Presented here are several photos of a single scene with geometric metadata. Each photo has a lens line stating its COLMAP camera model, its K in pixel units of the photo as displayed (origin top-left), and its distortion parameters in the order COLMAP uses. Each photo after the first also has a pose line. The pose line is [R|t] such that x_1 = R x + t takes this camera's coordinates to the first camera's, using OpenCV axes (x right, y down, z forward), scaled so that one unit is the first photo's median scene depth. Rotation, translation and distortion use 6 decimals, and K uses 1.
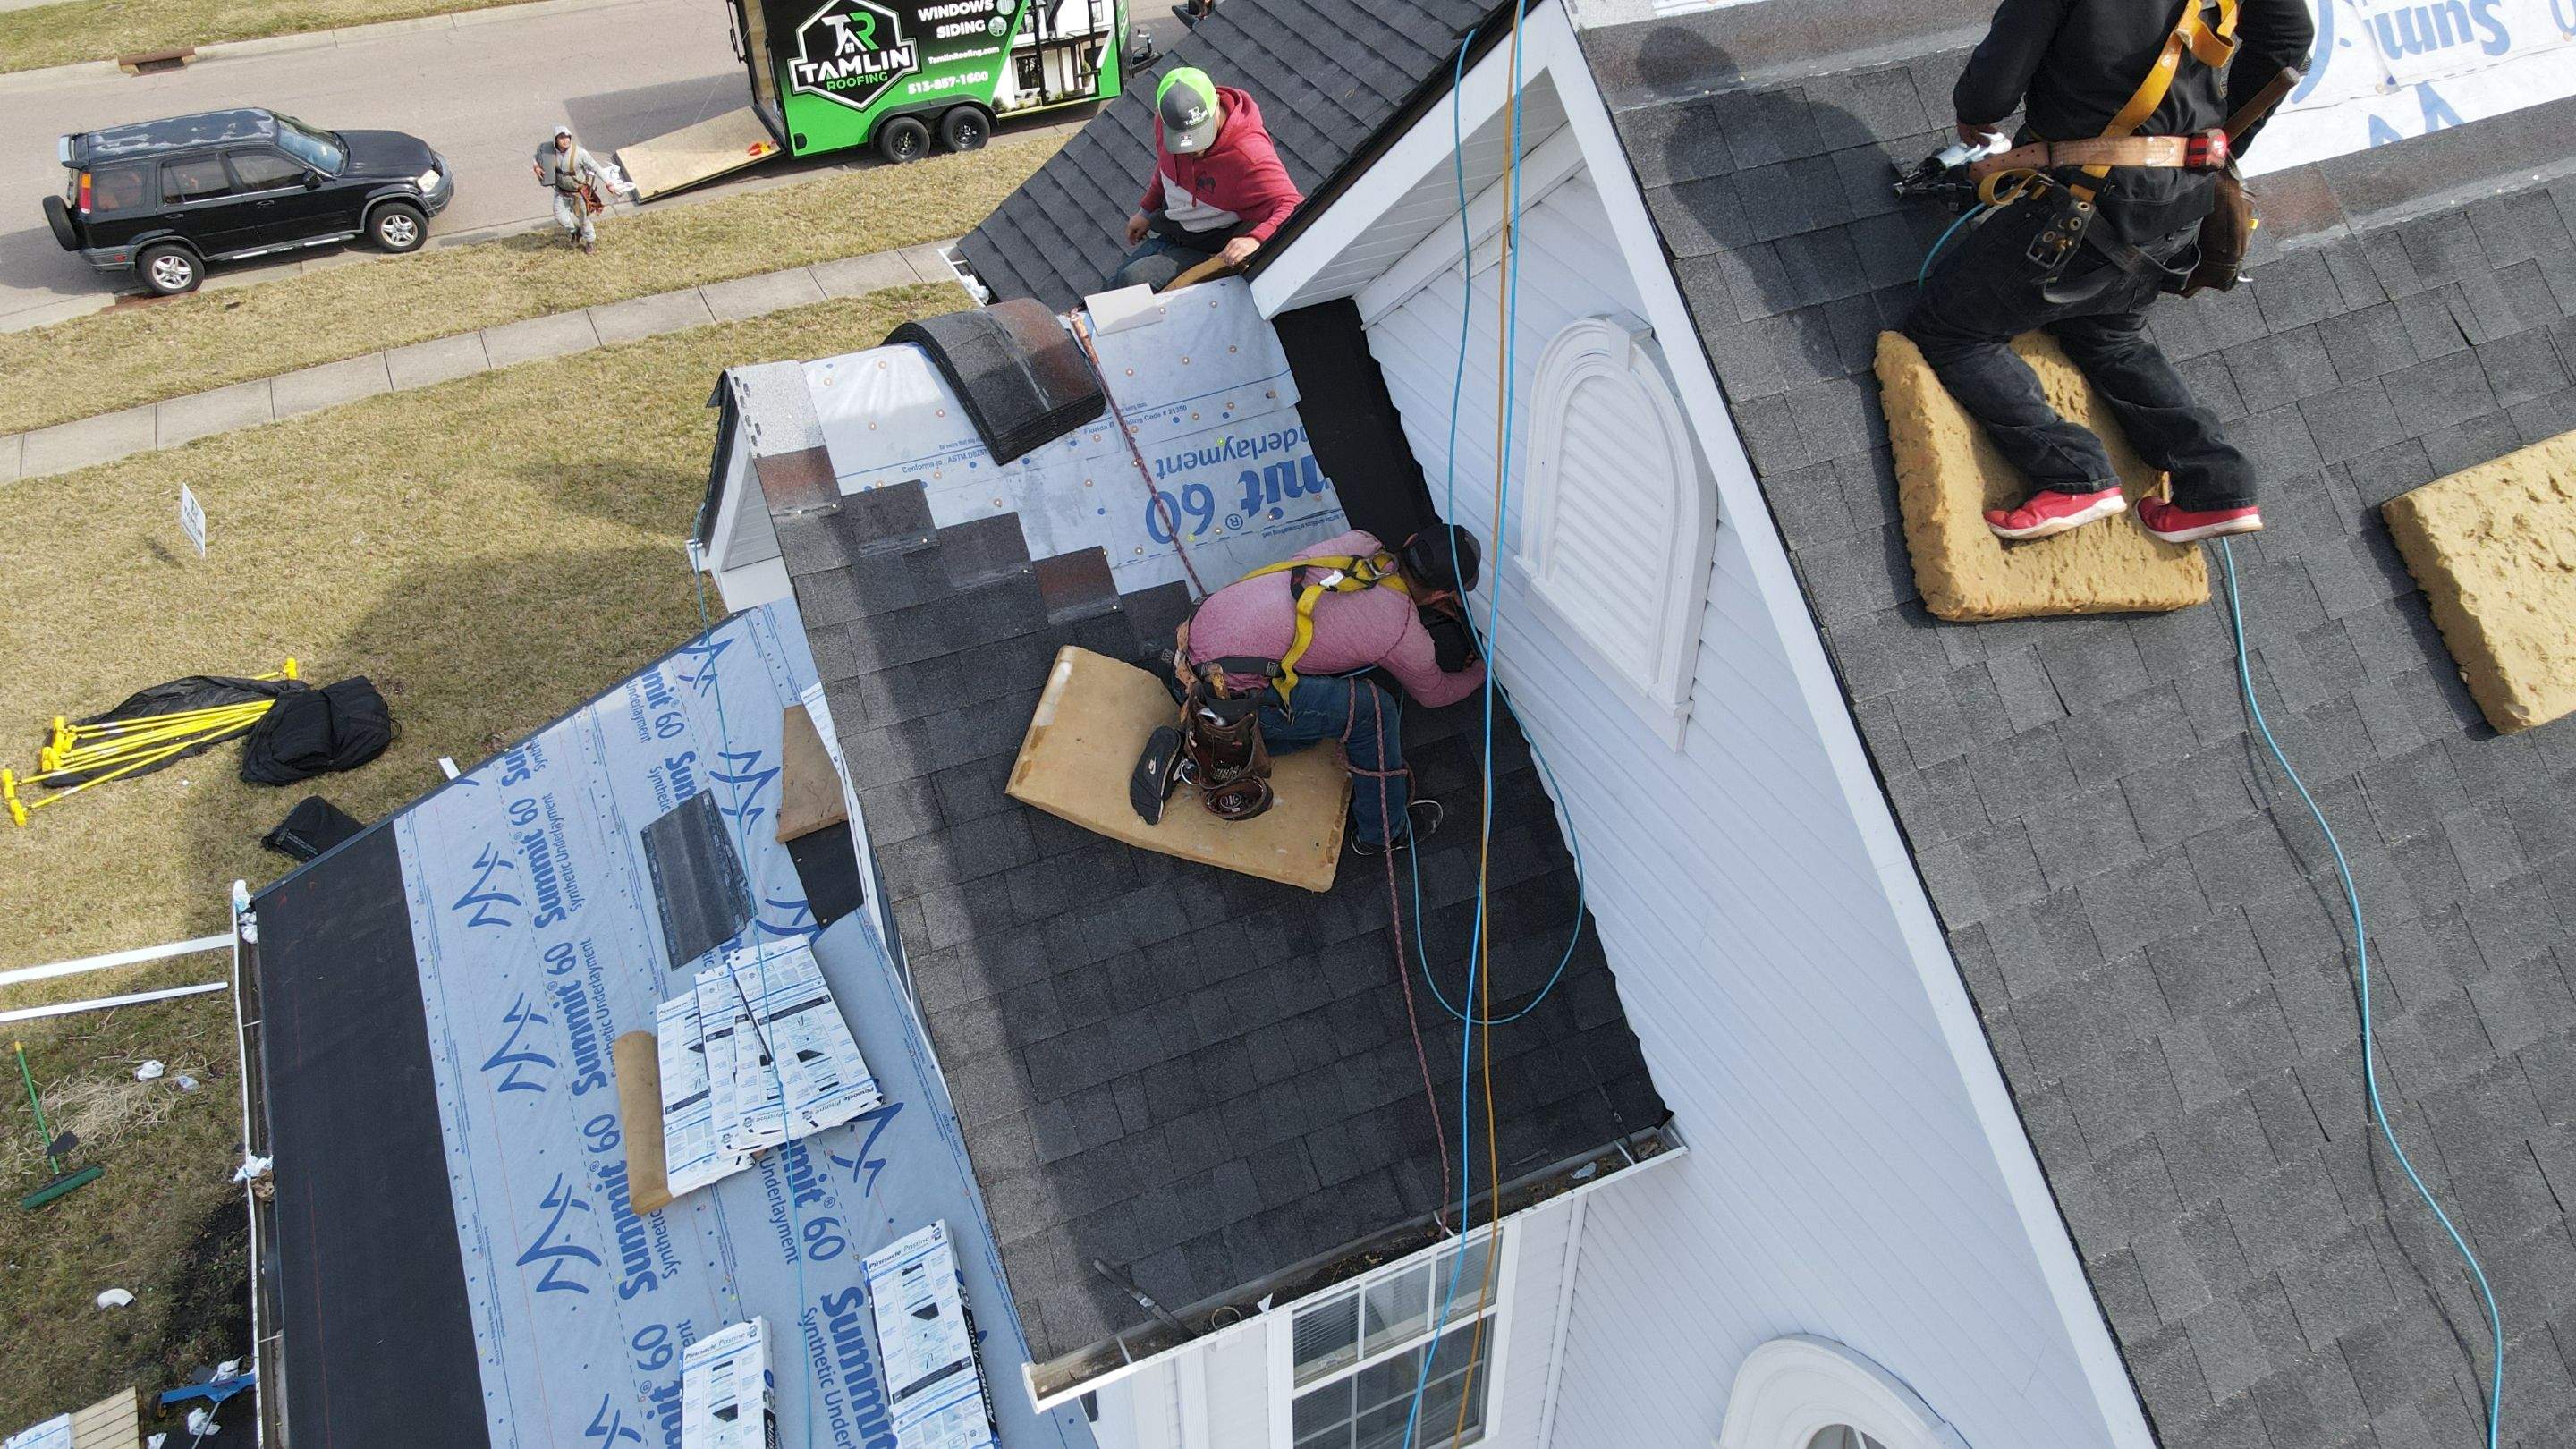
lens RADIAL K [[1893.7, 0, 1288.0], [0, 1893.7, 724.5], [0, 0, 1]] dist [0.011330, 0.024405]
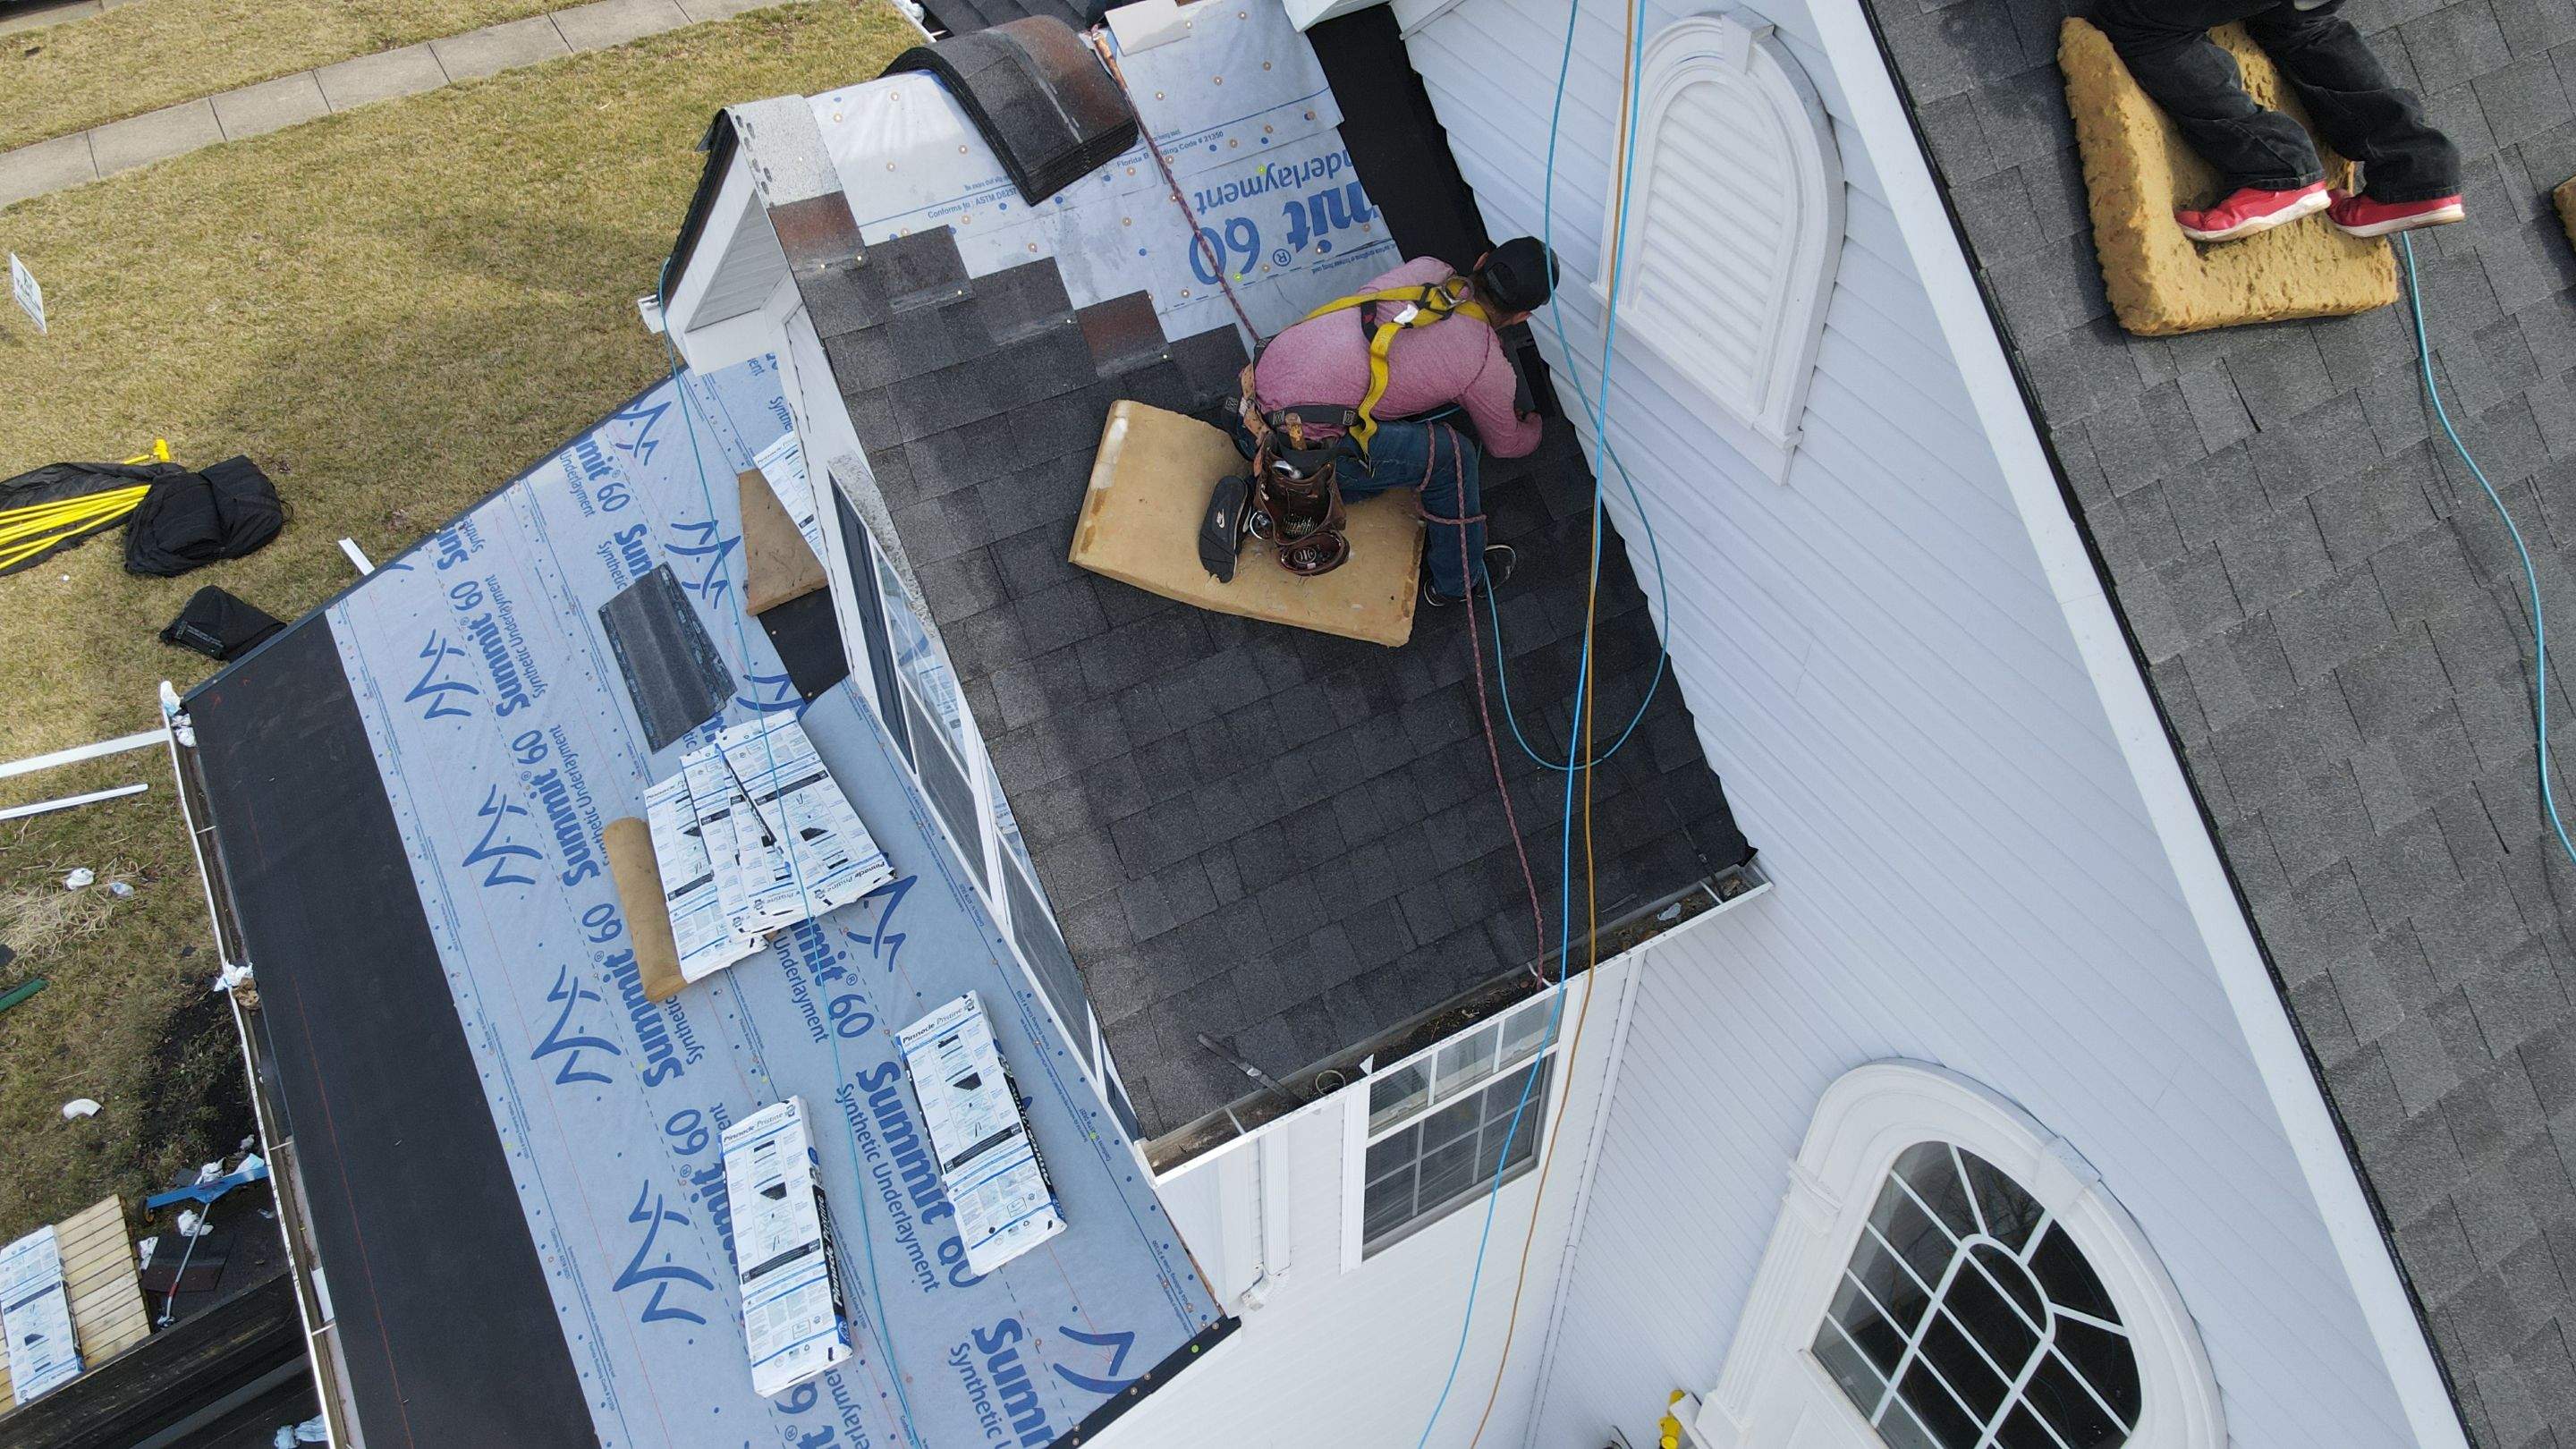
lens RADIAL K [[1893.2, 0, 1287.1], [0, 1893.2, 721.2], [0, 0, 1]] dist [0.020263, 0.009403]
pose [[0.996965, -0.054406, 0.055687, -0.056557], [0.046148, 0.989058, 0.140120, -0.007285], [-0.062701, -0.137125, 0.988567, 0.026801]]
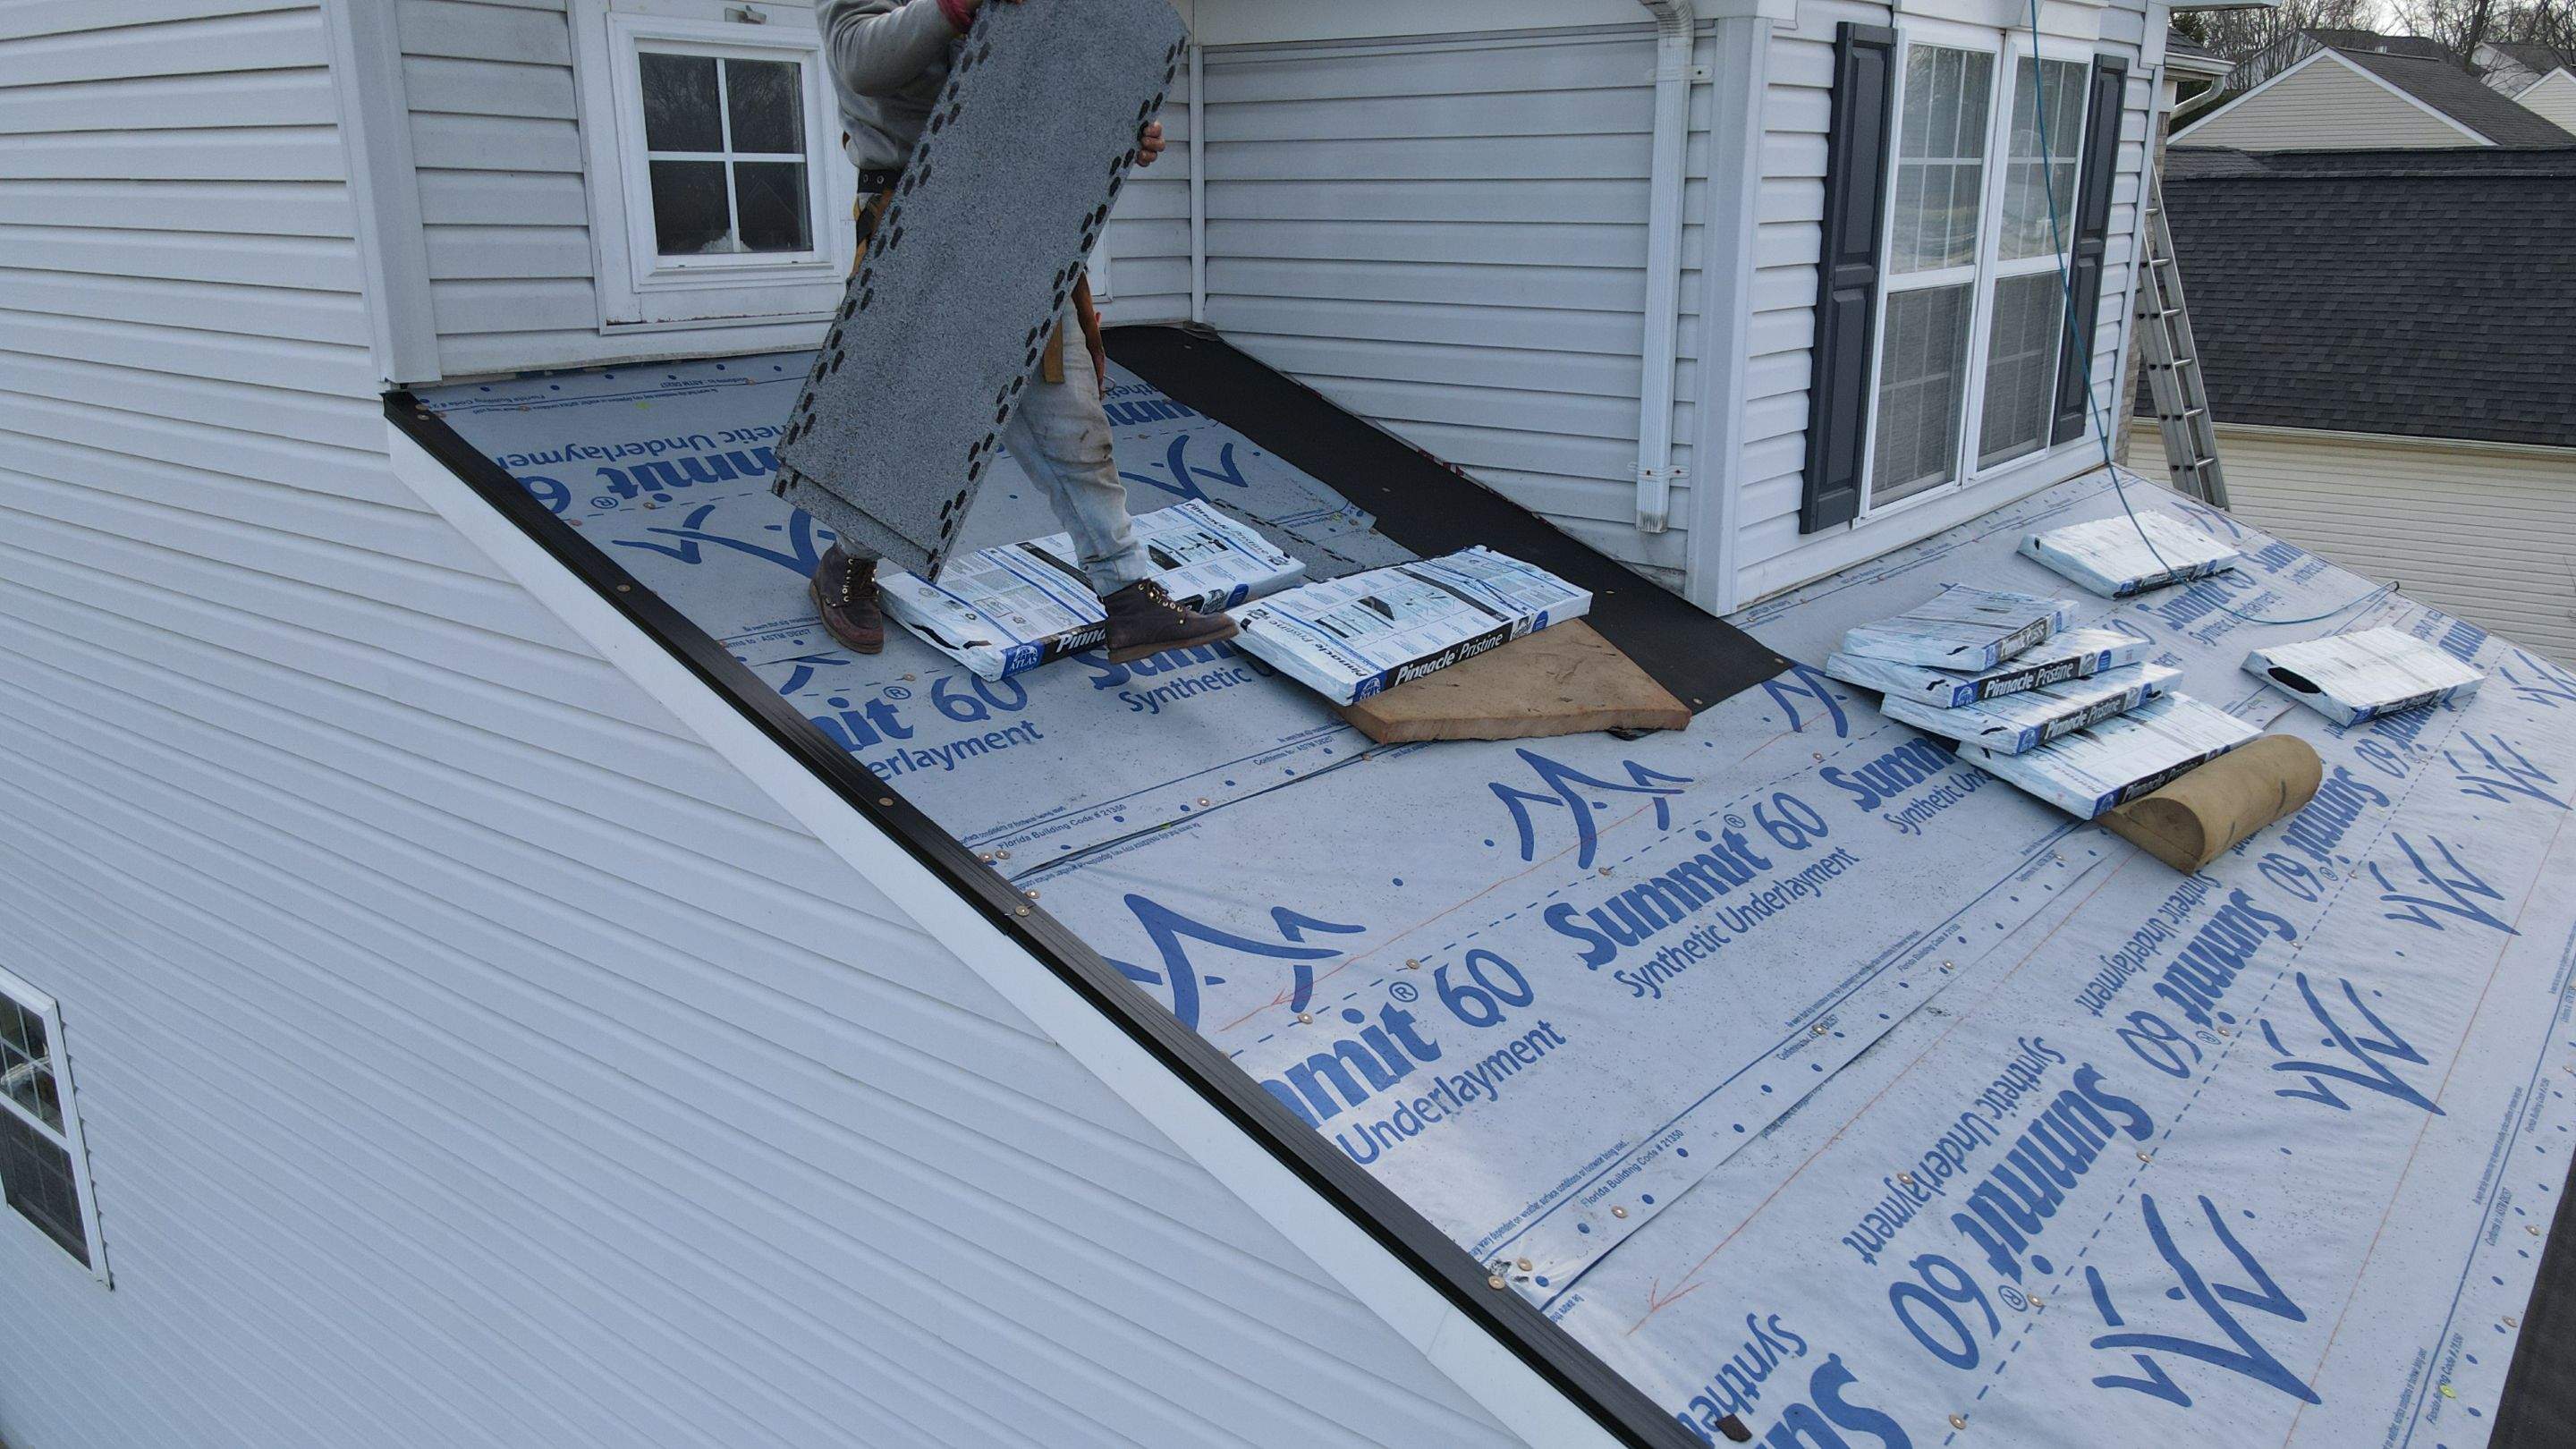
lens RADIAL K [[1893.2, 0, 1287.1], [0, 1893.2, 721.2], [0, 0, 1]] dist [0.020263, 0.009403]
pose [[-0.446866, -0.234019, 0.863450, -0.670334], [0.555404, 0.684066, 0.472843, -0.232086], [-0.701311, 0.690861, -0.175711, 1.217428]]
